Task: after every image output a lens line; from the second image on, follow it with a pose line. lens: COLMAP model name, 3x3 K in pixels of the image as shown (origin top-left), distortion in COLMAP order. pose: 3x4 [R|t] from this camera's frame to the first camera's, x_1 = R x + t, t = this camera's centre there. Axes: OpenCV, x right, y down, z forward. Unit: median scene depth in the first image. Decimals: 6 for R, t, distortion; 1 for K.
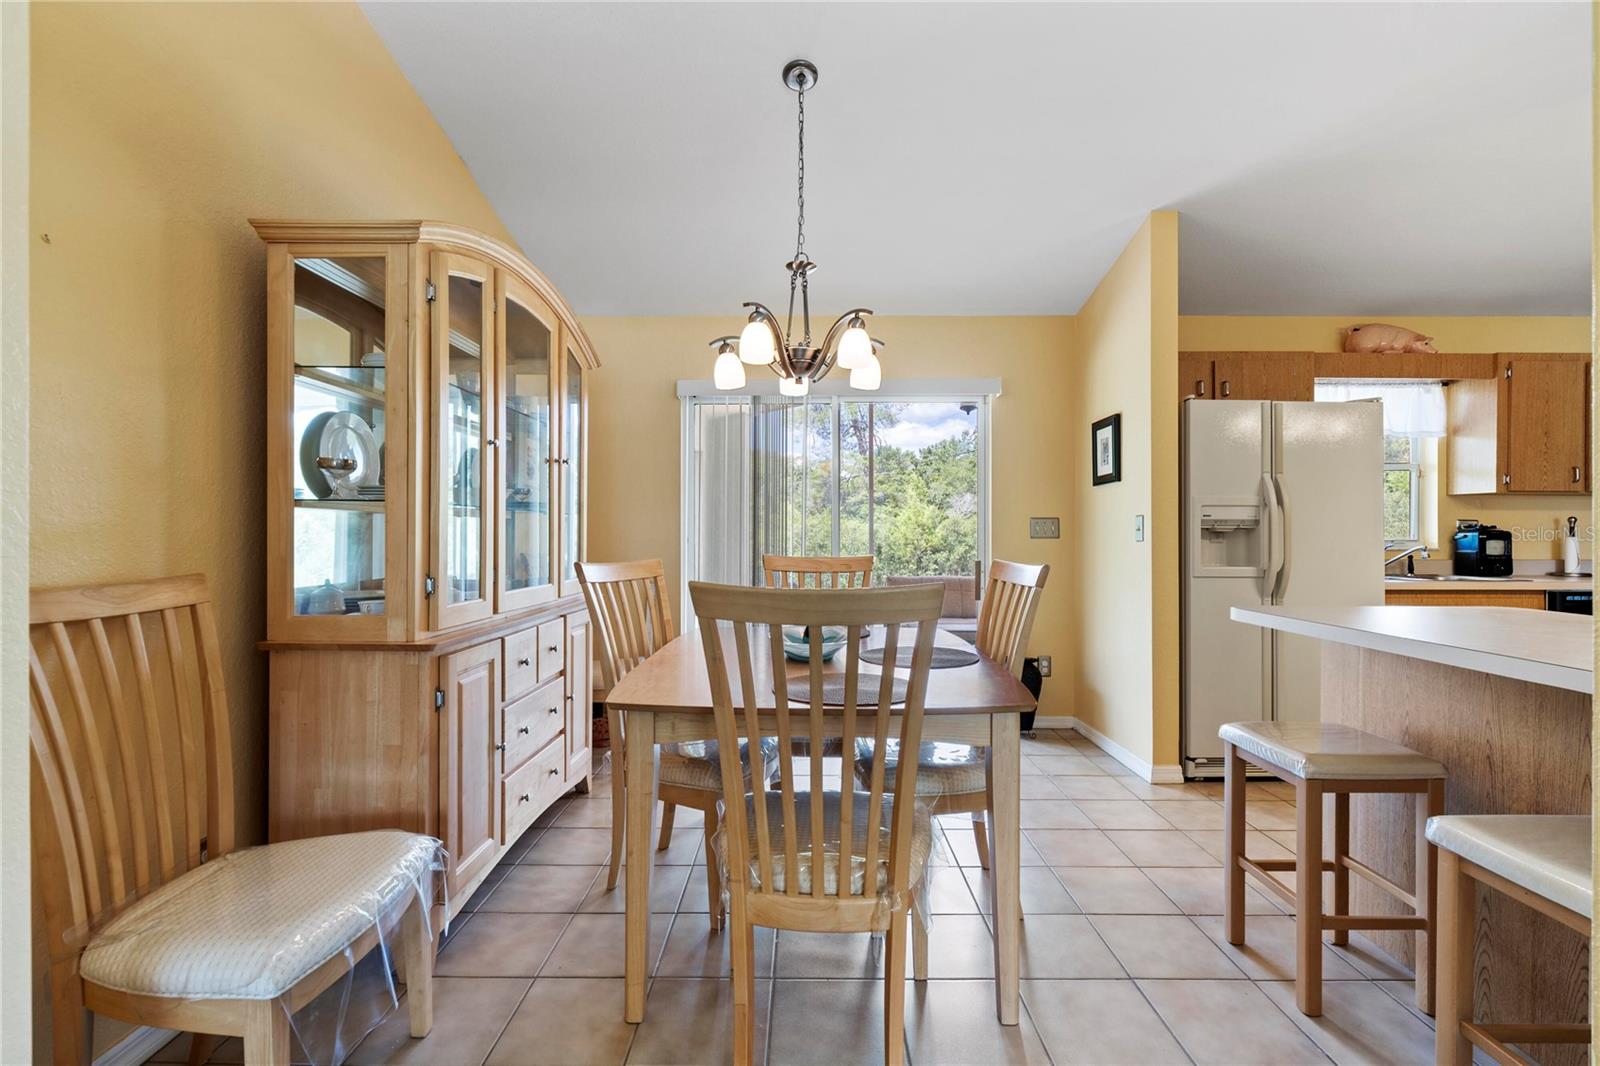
lens RADIAL K [[705.4, 0, 800.0], [0, 705.4, 533.0], [0, 0, 1]] dist [-0.003497, 0.000343]
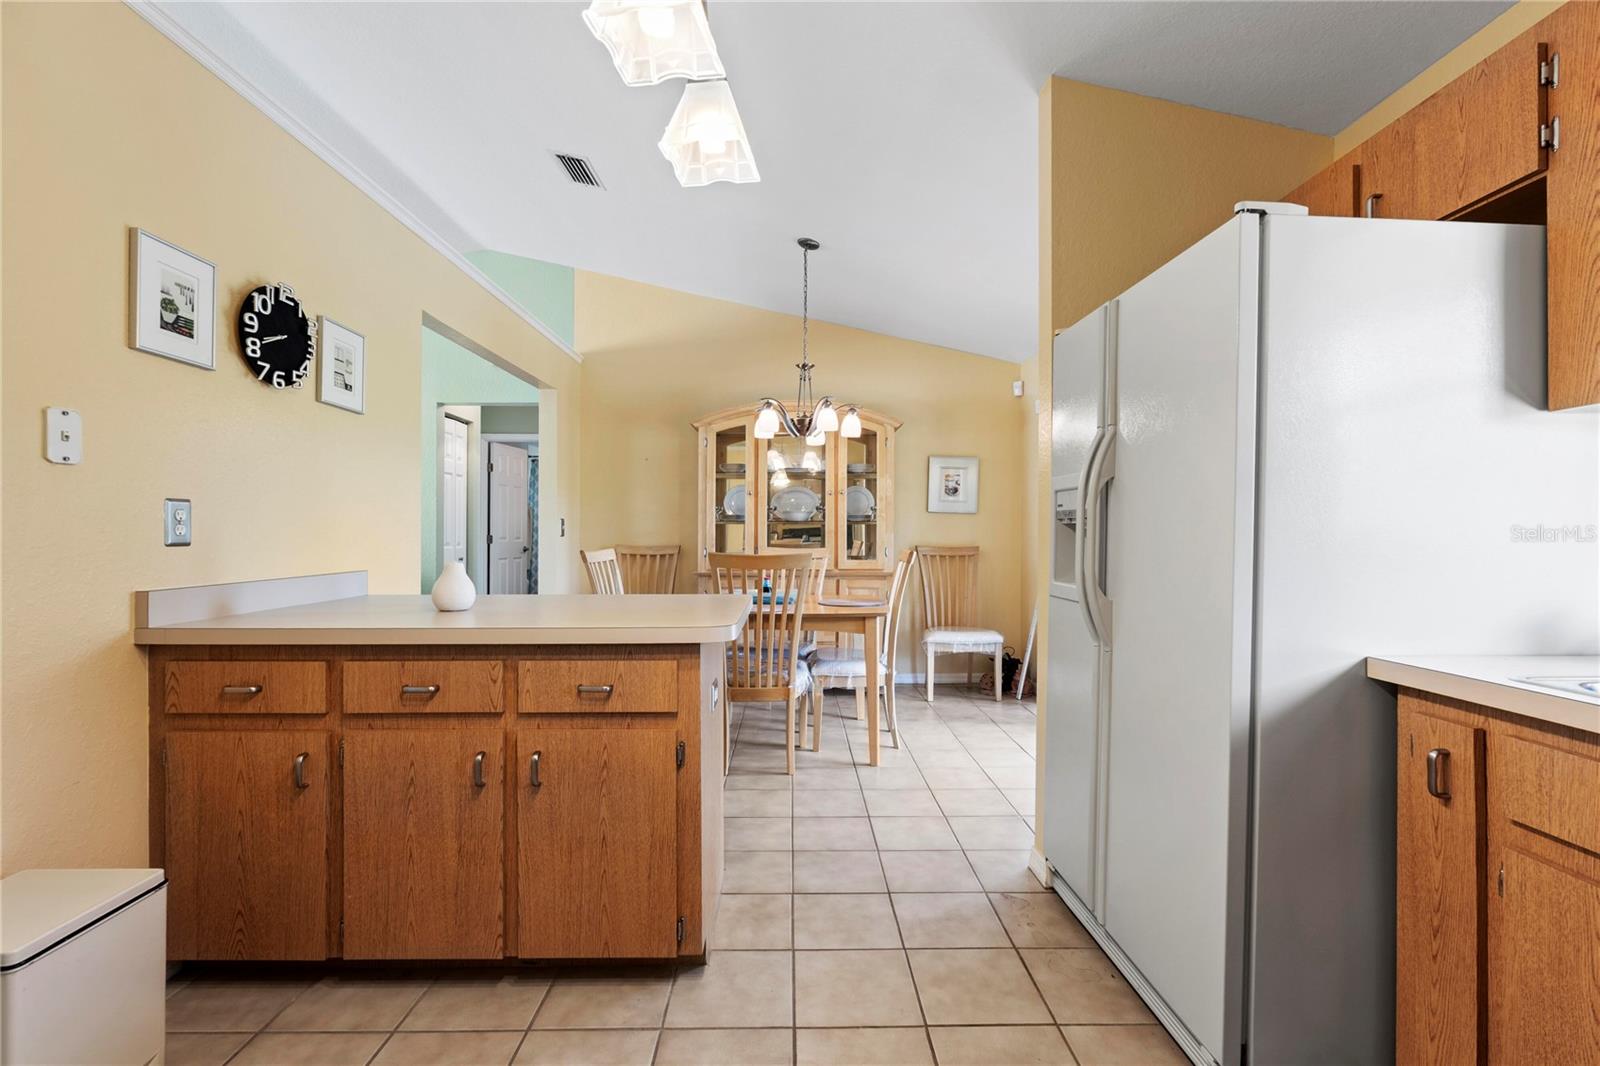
lens RADIAL K [[726.7, 0, 800.0], [0, 726.7, 533.0], [0, 0, 1]] dist [-0.001467, 0.000224]
pose [[0.020496, 0.001528, -0.999789, 1.150270], [-0.000205, 0.999999, 0.001524, 0.000701], [0.999790, 0.000174, 0.020497, 0.675869]]
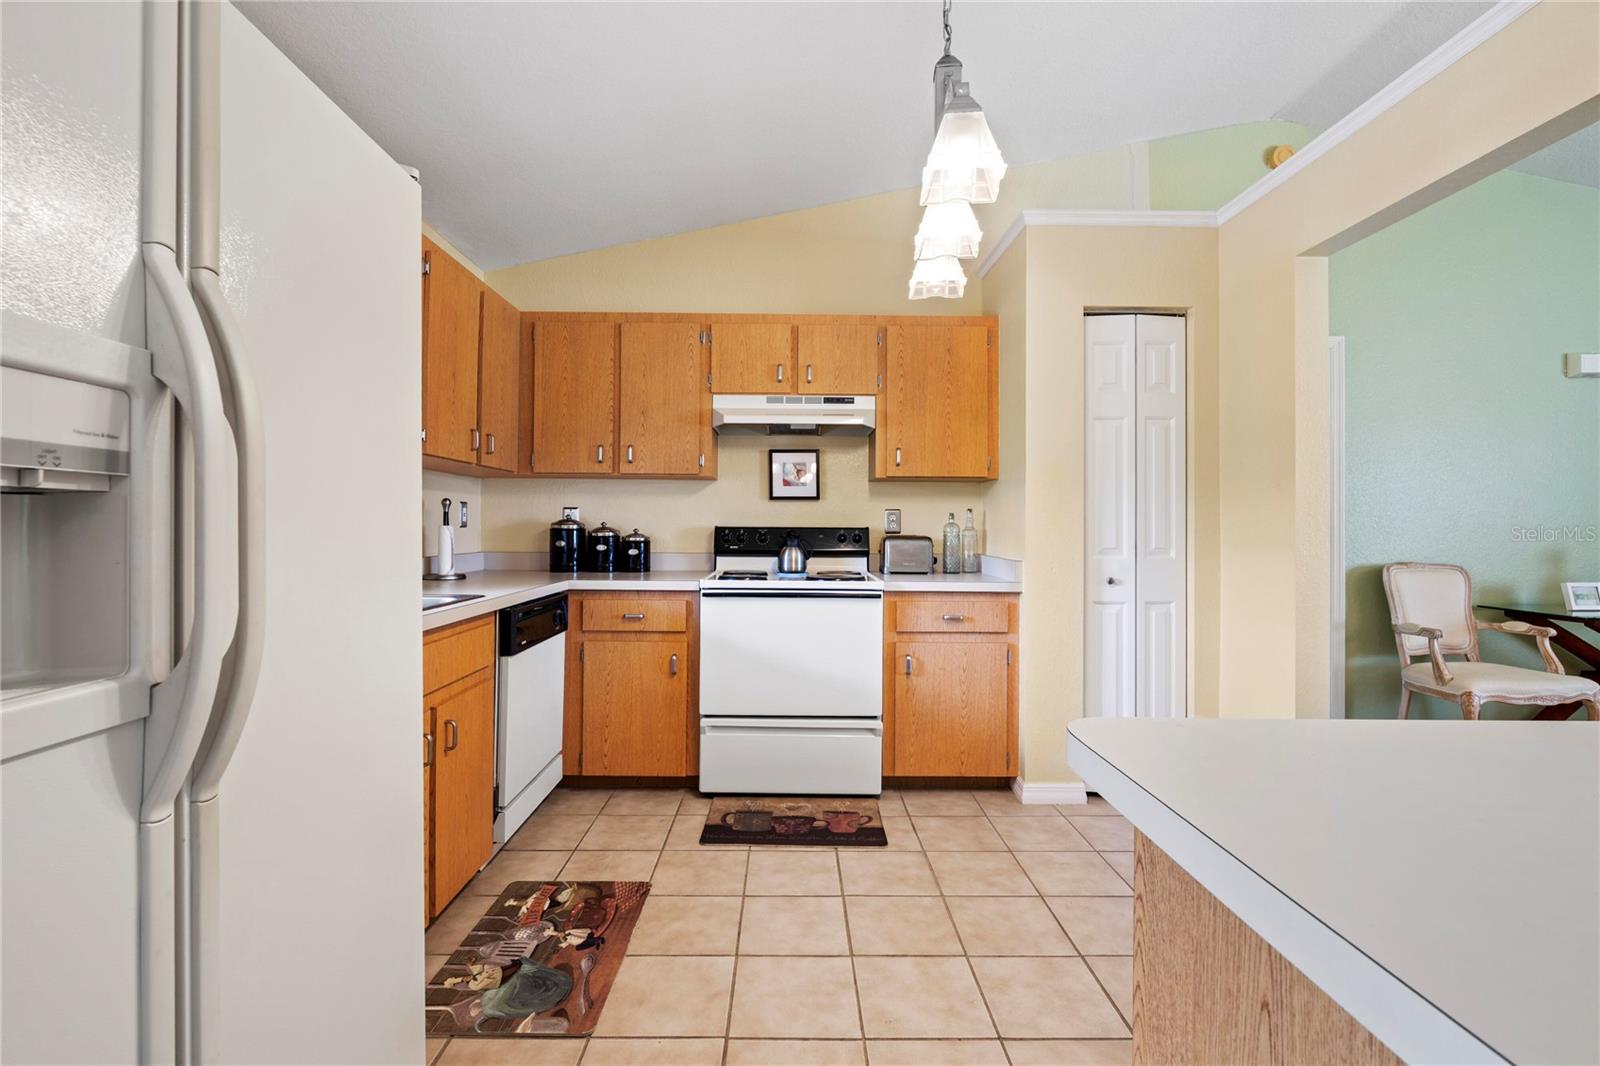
lens RADIAL K [[710.3, 0, 796.6], [0, 710.3, 518.7], [0, 0, 1]] dist [-0.010822, 0.000130]
pose [[-0.011678, 0.007861, 0.999901, 0.399127], [-0.008316, 0.999934, -0.007958, 0.000801], [-0.999897, -0.008408, -0.011612, 0.730877]]
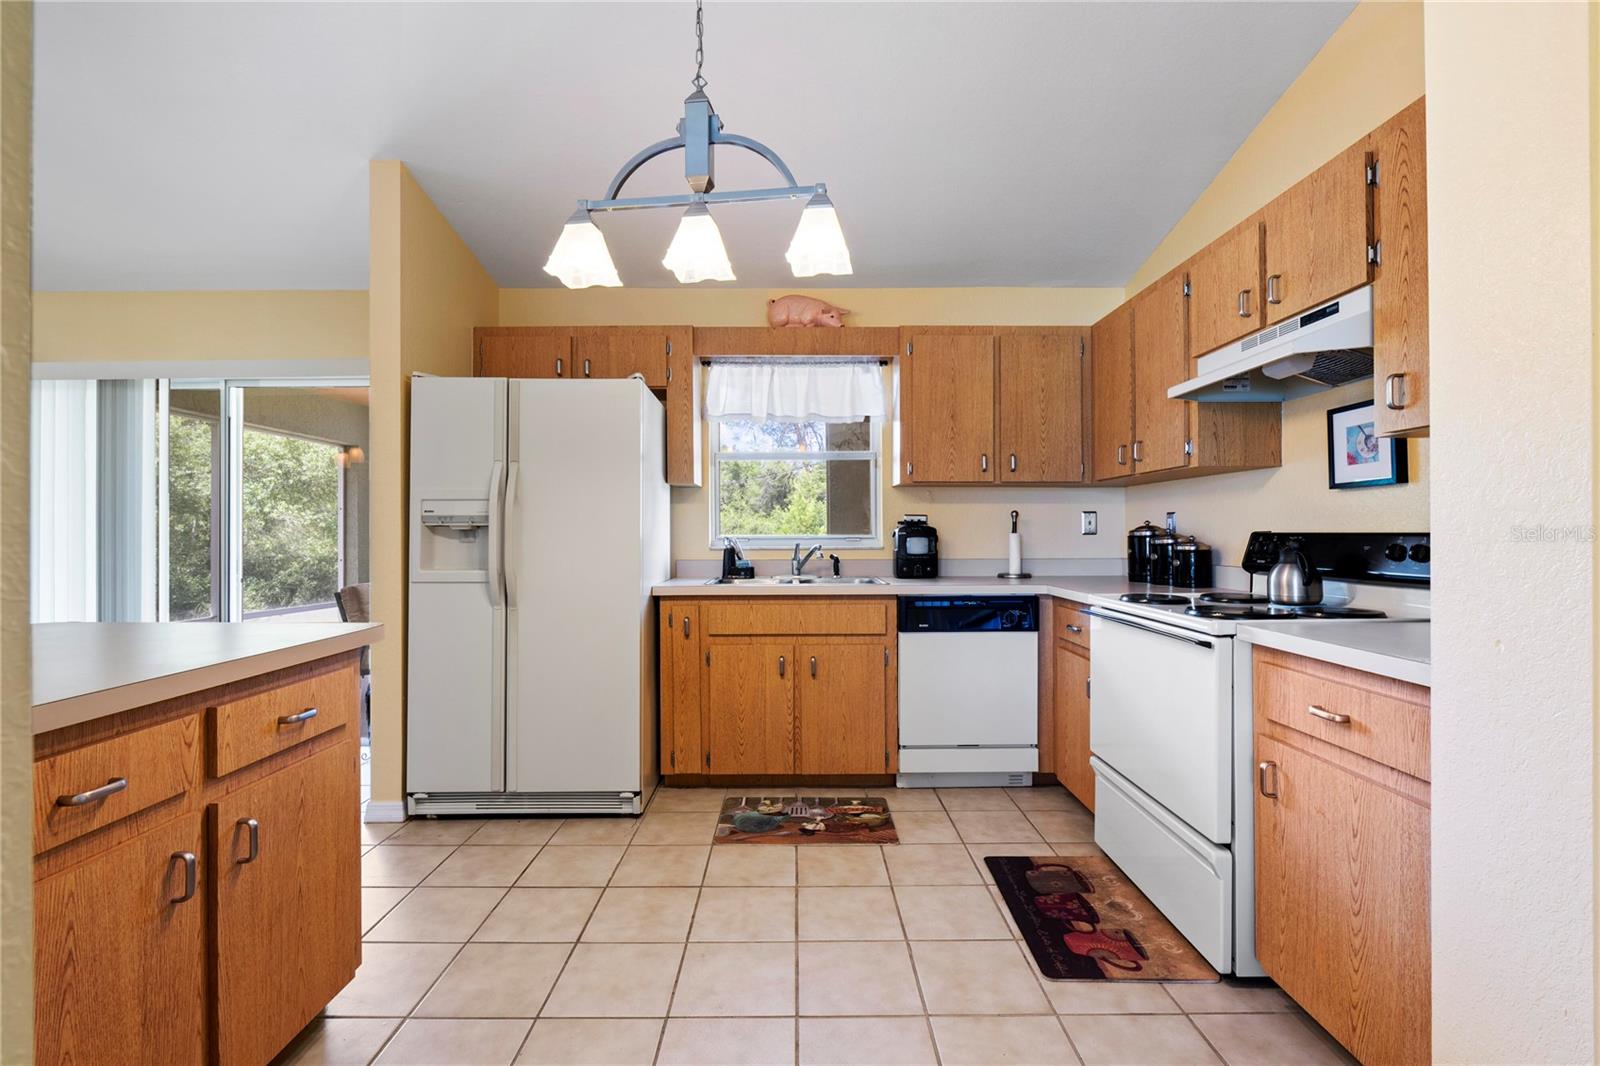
lens RADIAL K [[705.4, 0, 800.0], [0, 705.4, 533.0], [0, 0, 1]] dist [-0.003497, 0.000343]
pose [[0.999942, -0.003671, 0.010155, 0.932829], [0.003653, 0.999992, 0.001870, 0.002158], [-0.010162, -0.001833, 0.999947, 0.124149]]
